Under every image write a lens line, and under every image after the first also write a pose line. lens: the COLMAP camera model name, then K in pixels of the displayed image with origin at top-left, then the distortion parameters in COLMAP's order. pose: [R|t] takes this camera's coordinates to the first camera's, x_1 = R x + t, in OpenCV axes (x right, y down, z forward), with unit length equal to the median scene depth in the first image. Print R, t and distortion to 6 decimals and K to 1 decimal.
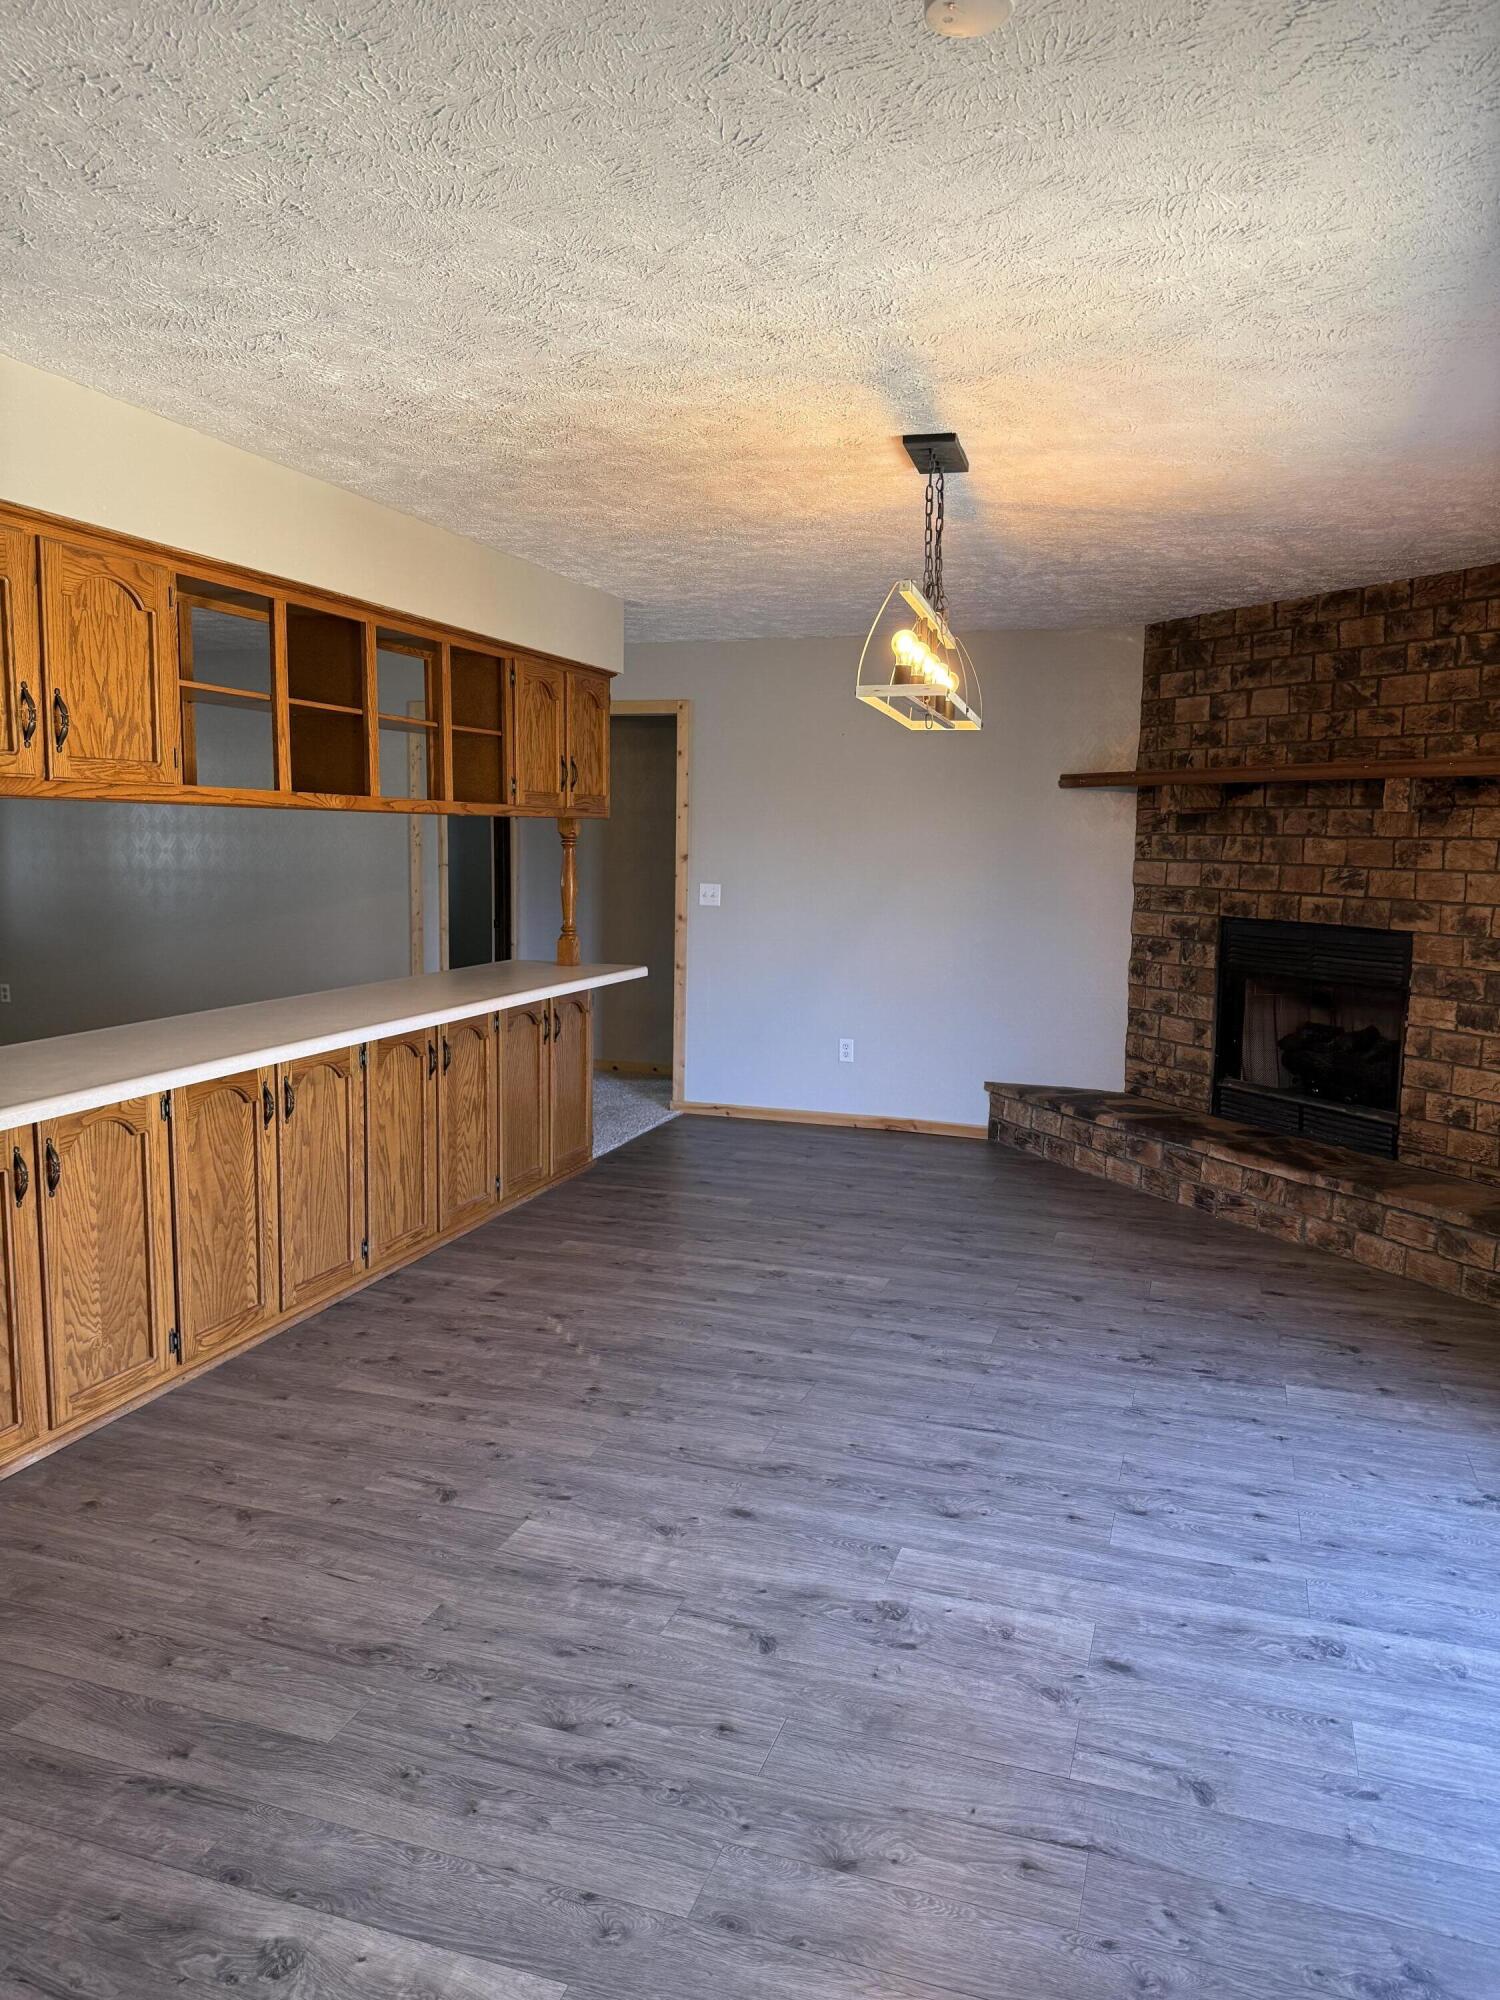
lens RADIAL K [[1411.8, 0, 740.4], [0, 1411.8, 1006.1], [0, 0, 1]] dist [0.066179, -0.073924]
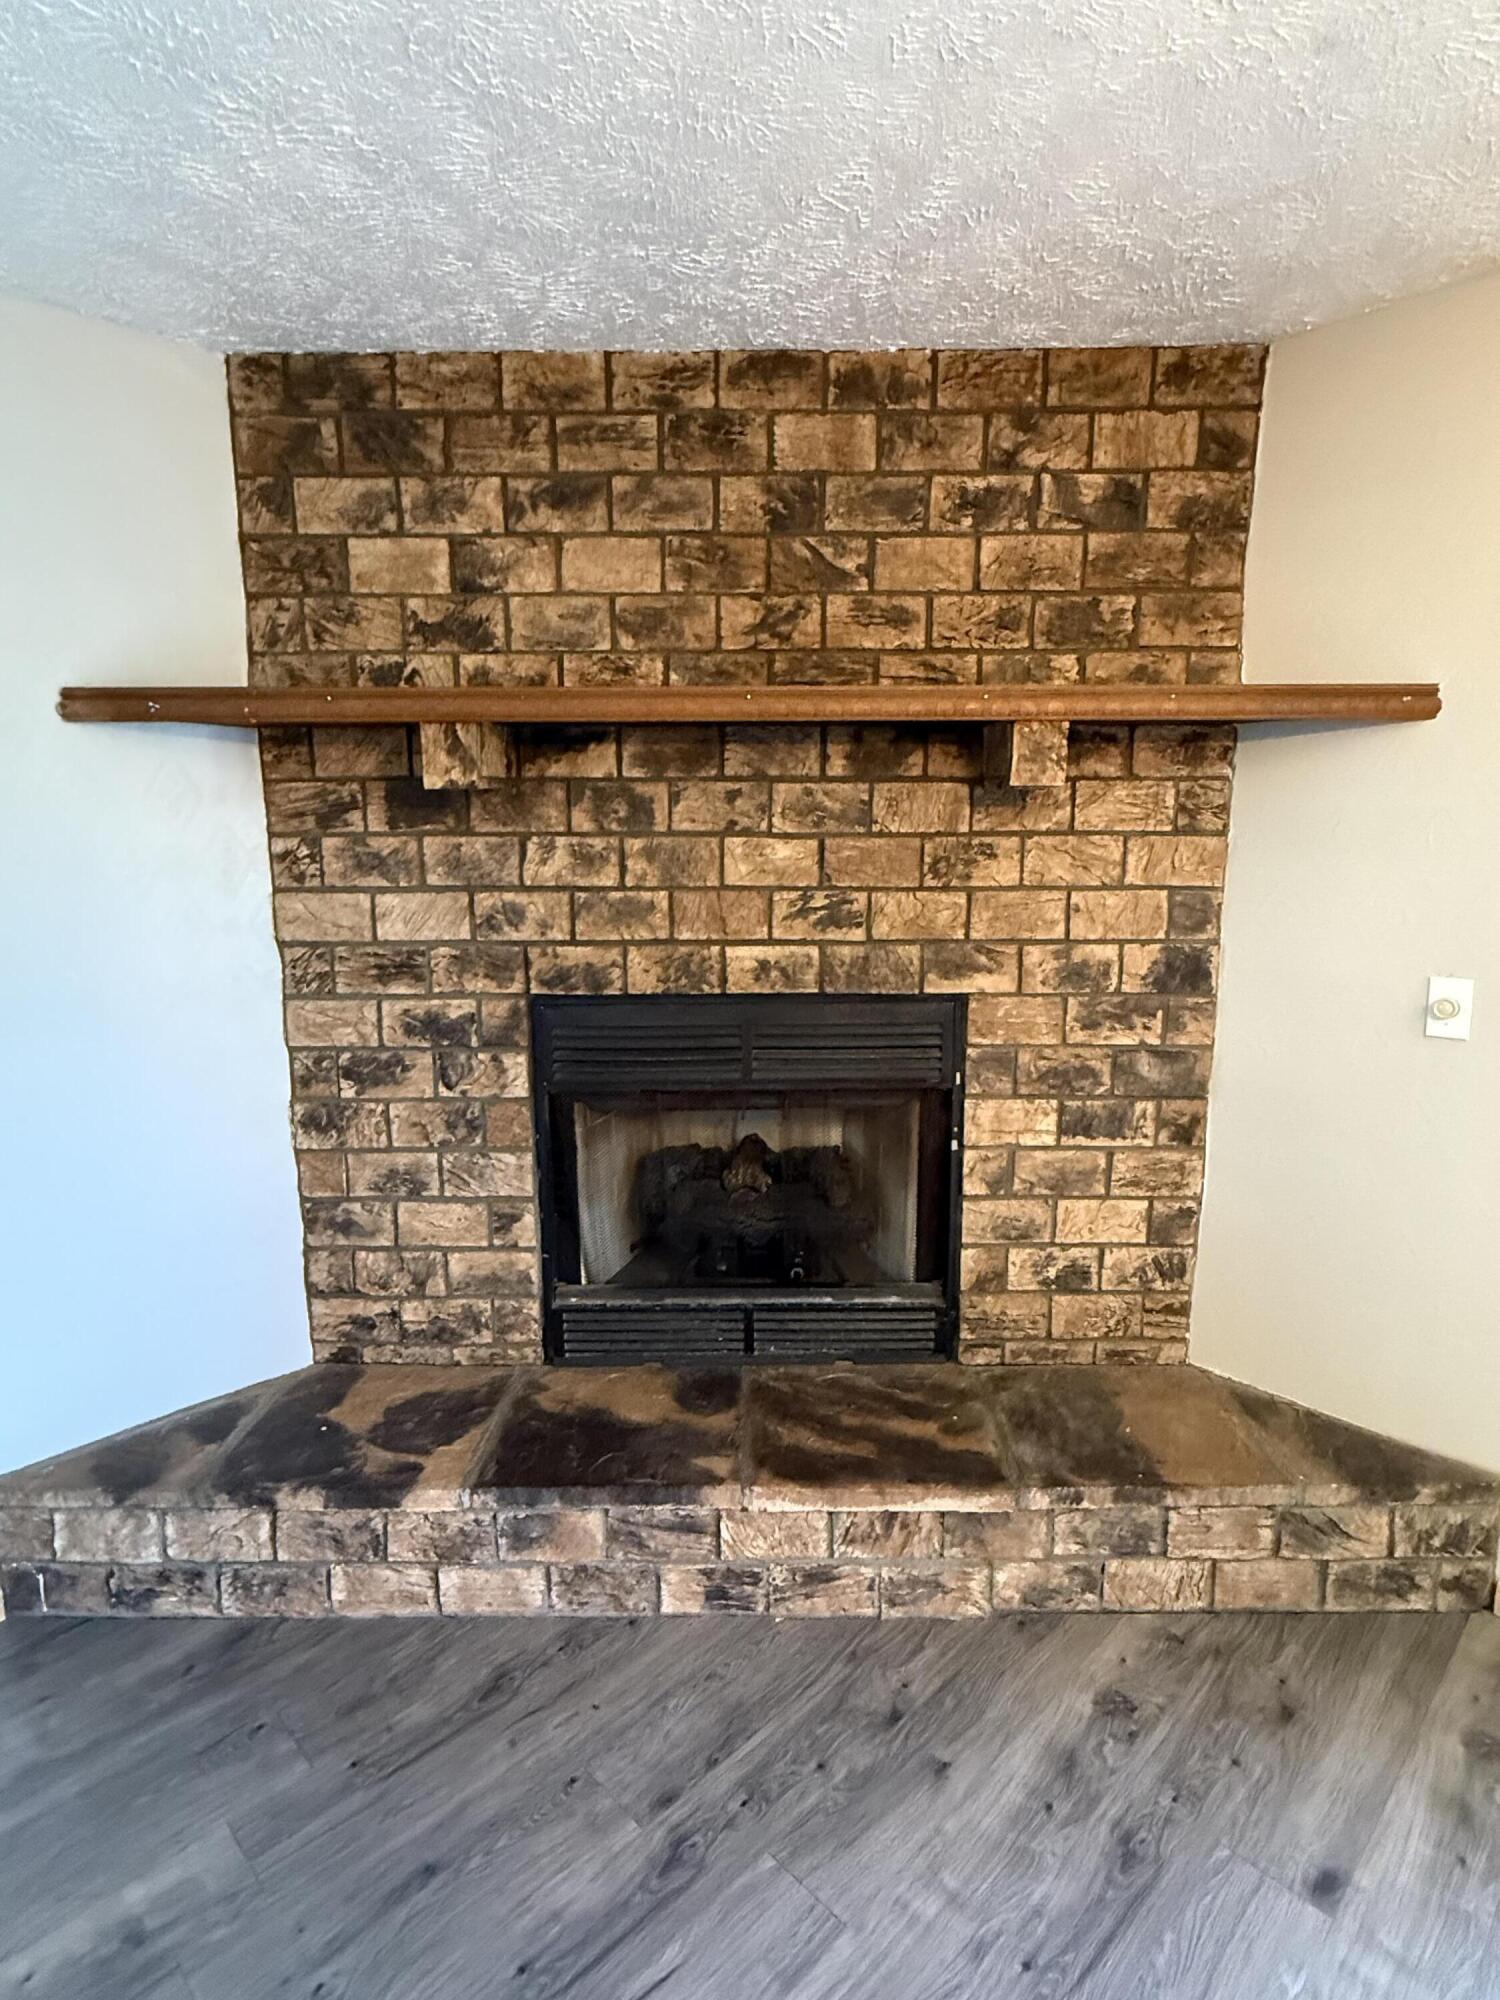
lens RADIAL K [[1039.6, 0, 751.9], [0, 1039.6, 1004.7], [0, 0, 1]] dist [0.002874, -0.003400]
pose [[0.446617, -0.163713, 0.879620, 0.051985], [0.122427, 0.985052, 0.121175, -0.107325], [-0.886310, 0.053571, 0.459984, 0.855677]]
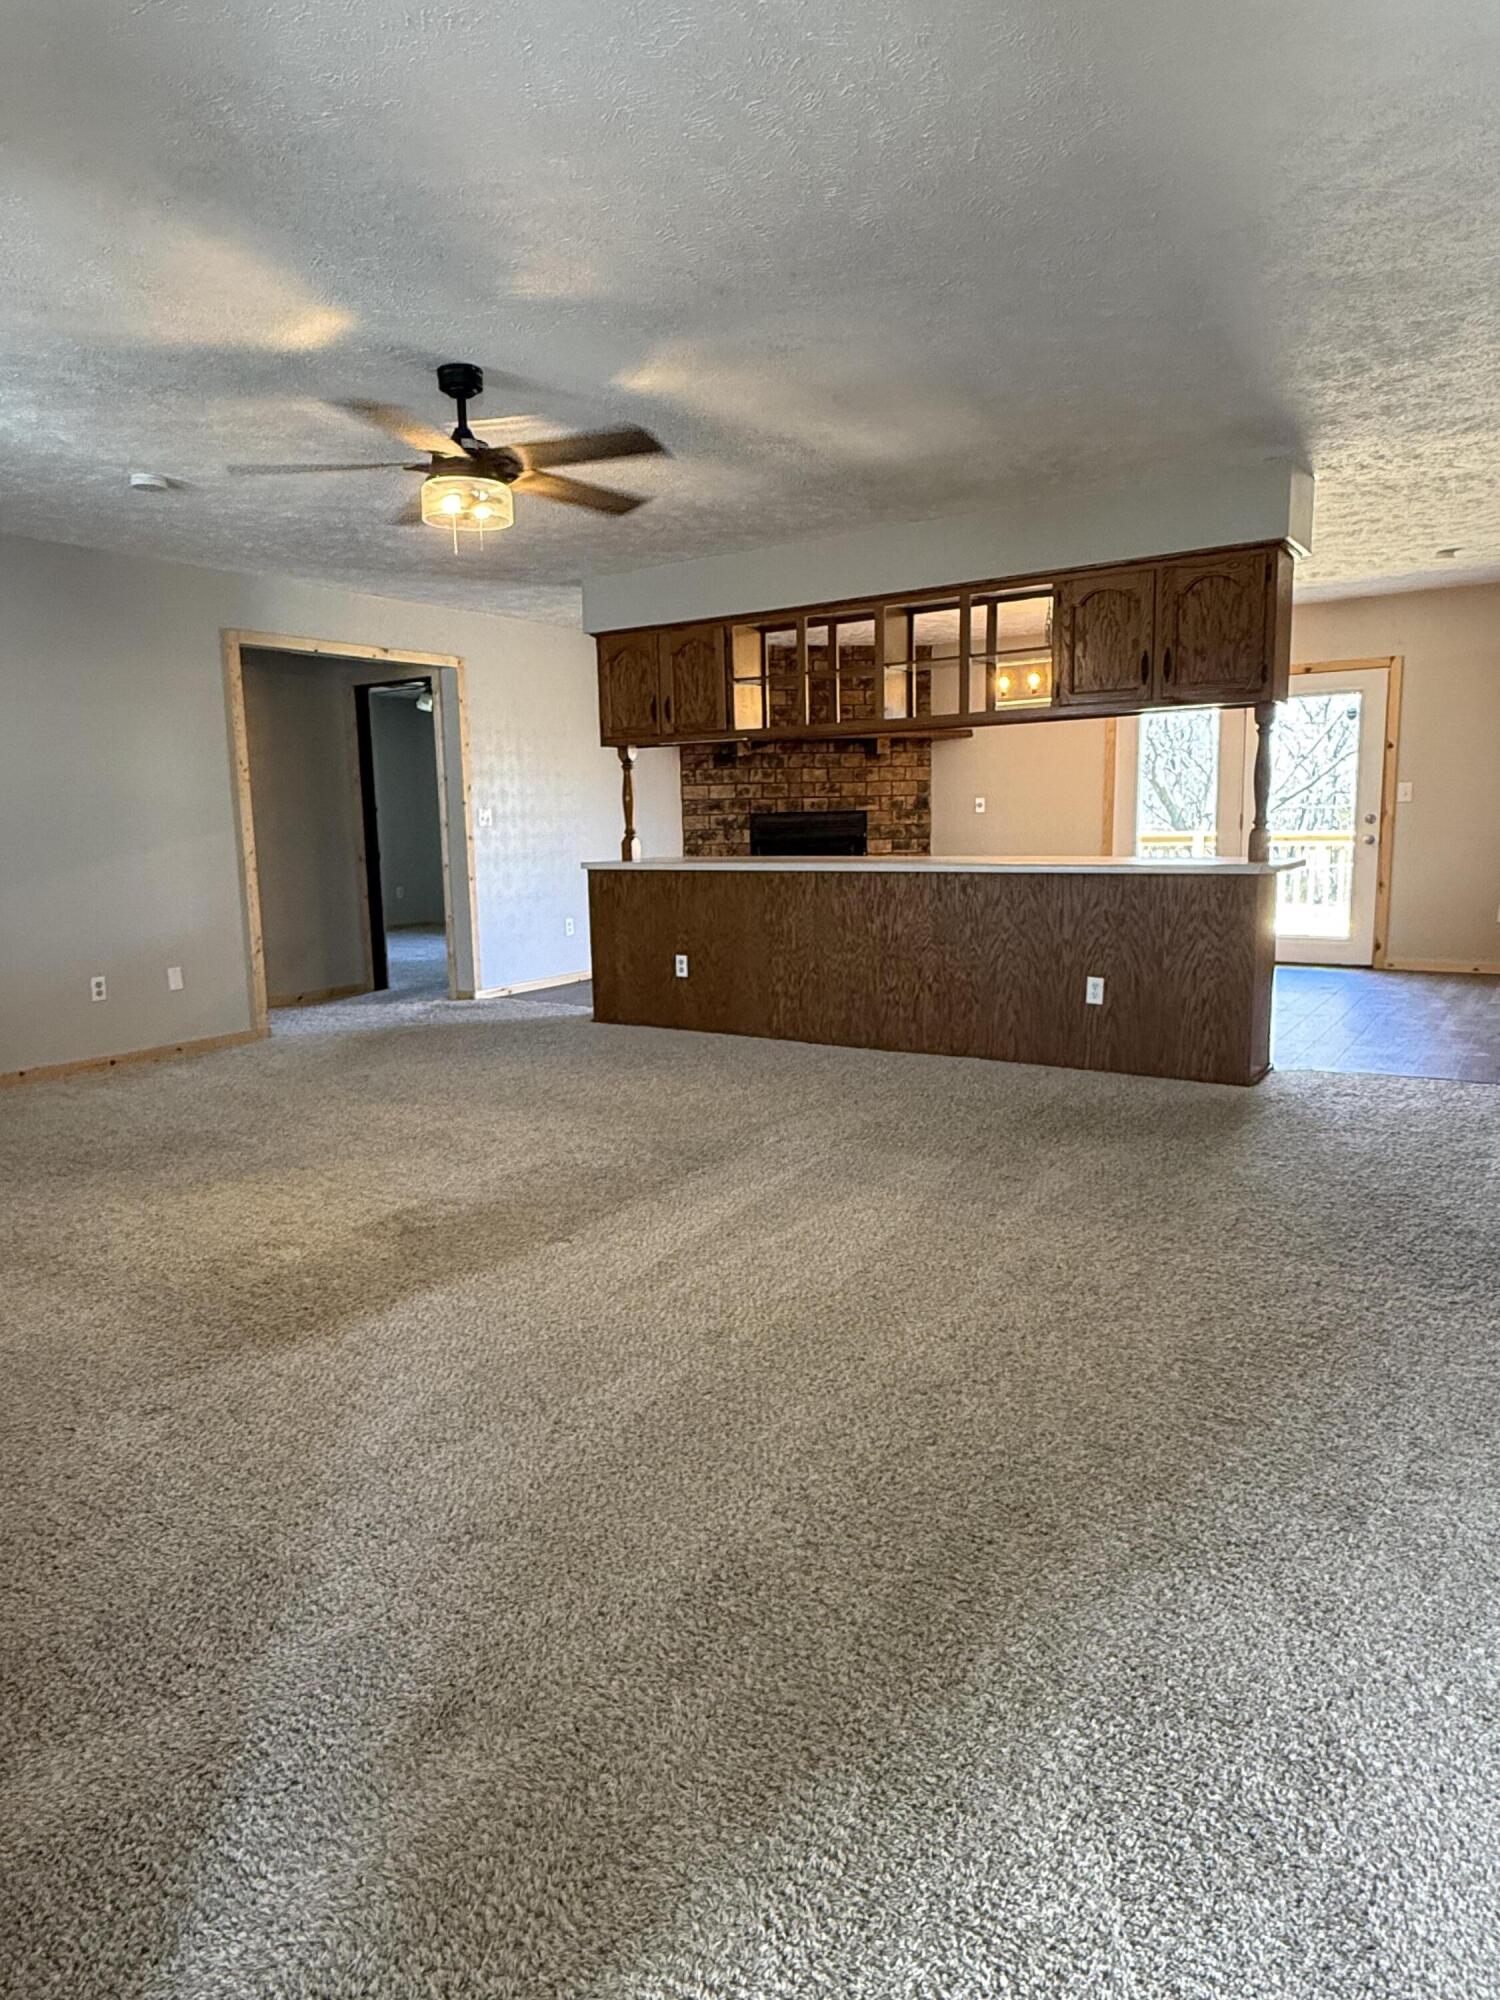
lens RADIAL K [[1216.3, 0, 737.4], [0, 1216.3, 998.1], [0, 0, 1]] dist [0.005153, 0.000279]
pose [[0.259098, -0.166946, 0.951313, -1.348072], [0.148068, 0.980171, 0.131683, -0.043851], [-0.954434, 0.106740, 0.278680, 0.681603]]
